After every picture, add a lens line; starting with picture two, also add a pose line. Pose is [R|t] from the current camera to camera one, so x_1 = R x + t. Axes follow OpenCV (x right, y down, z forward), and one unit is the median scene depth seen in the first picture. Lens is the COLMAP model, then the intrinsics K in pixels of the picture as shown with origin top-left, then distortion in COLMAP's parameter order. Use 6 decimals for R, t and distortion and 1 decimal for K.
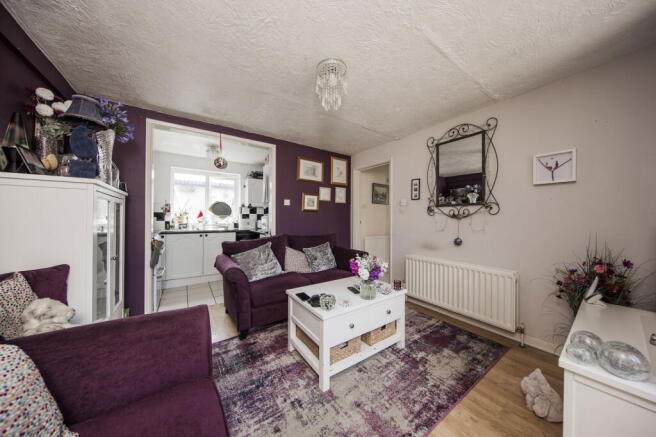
lens RADIAL K [[215.8, 0, 344.5], [0, 215.8, 218.6], [0, 0, 1]] dist [-0.000578, -0.000085]
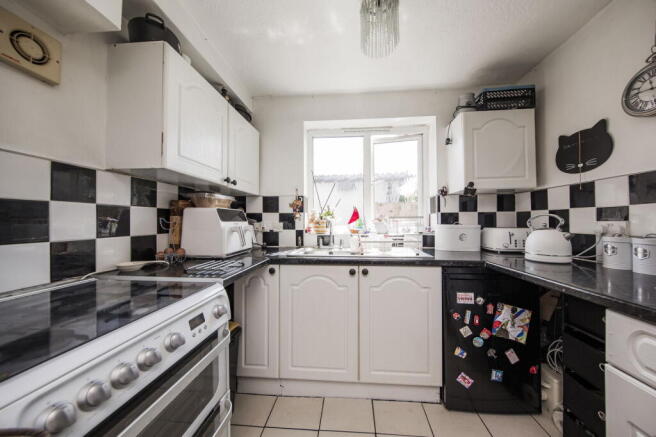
lens RADIAL K [[223.2, 0, 329.0], [0, 223.2, 219.8], [0, 0, 1]] dist [-0.006395, 0.000038]
pose [[0.742666, -0.012722, -0.669541, -0.419210], [0.005792, 0.999904, -0.012574, -0.005525], [0.669637, 0.005460, 0.742668, 0.657289]]
